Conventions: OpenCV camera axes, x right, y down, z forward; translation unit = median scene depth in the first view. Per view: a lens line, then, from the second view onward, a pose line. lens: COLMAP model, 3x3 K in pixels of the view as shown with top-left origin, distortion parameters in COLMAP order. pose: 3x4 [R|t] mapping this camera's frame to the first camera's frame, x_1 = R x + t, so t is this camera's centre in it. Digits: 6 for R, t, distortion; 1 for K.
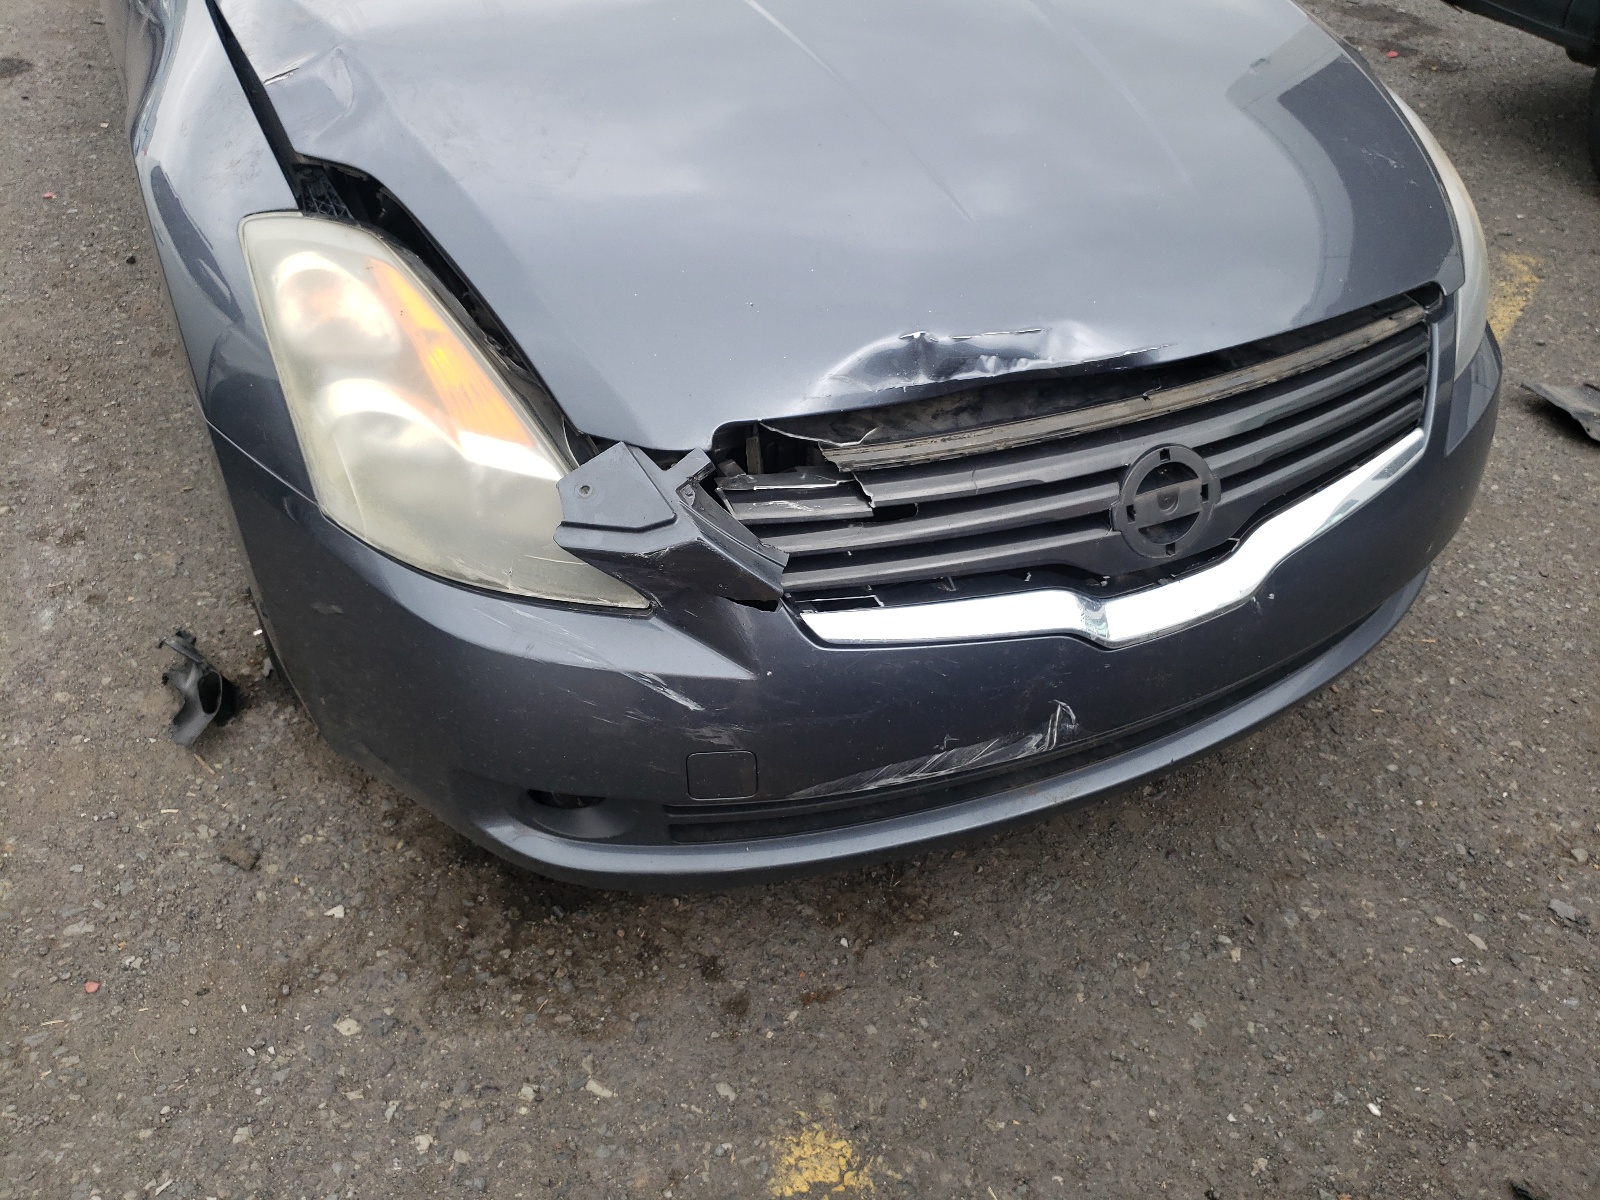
lens RADIAL K [[1286.4, 0, 800.1], [0, 1286.4, 573.8], [0, 0, 1]] dist [0.134208, -0.240234]
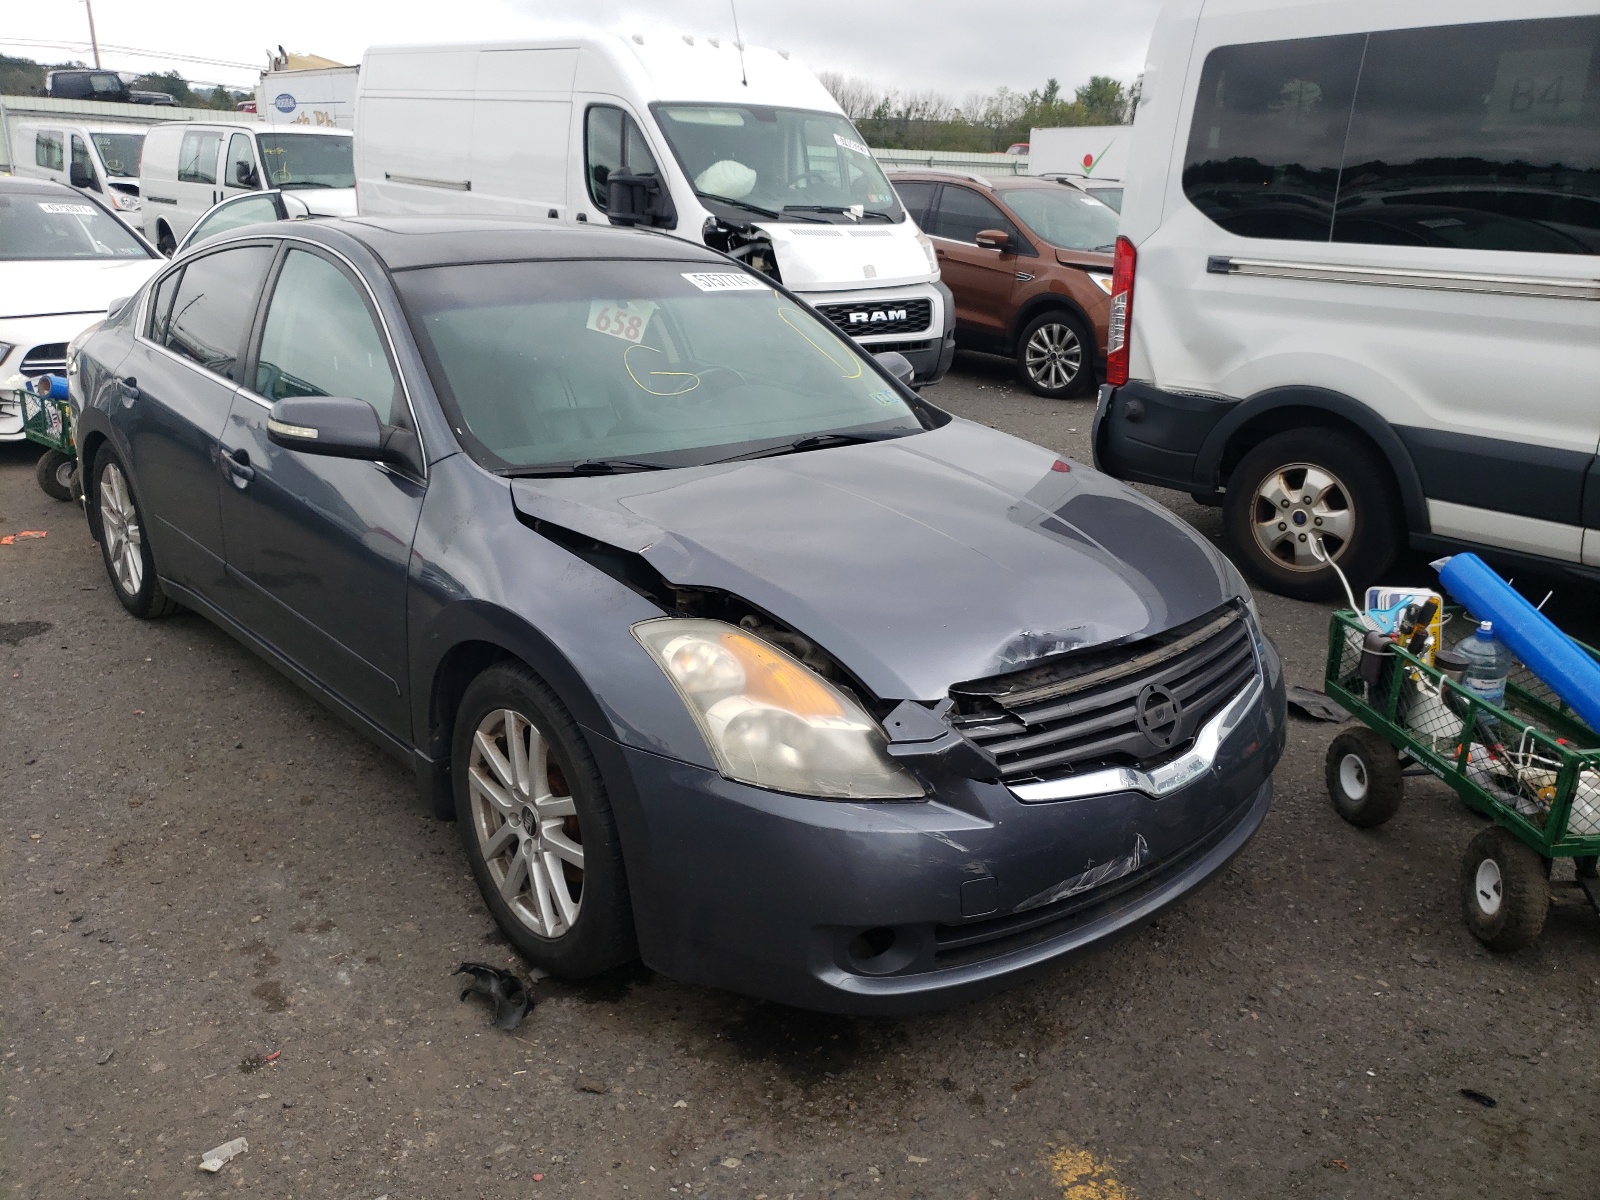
lens RADIAL K [[1286.4, 0, 800.1], [0, 1286.4, 573.8], [0, 0, 1]] dist [0.134208, -0.240234]
pose [[0.962427, -0.102978, 0.251258, -0.633088], [0.188405, 0.919581, -0.344781, 0.294270], [-0.195547, 0.379164, 0.904431, -0.604743]]
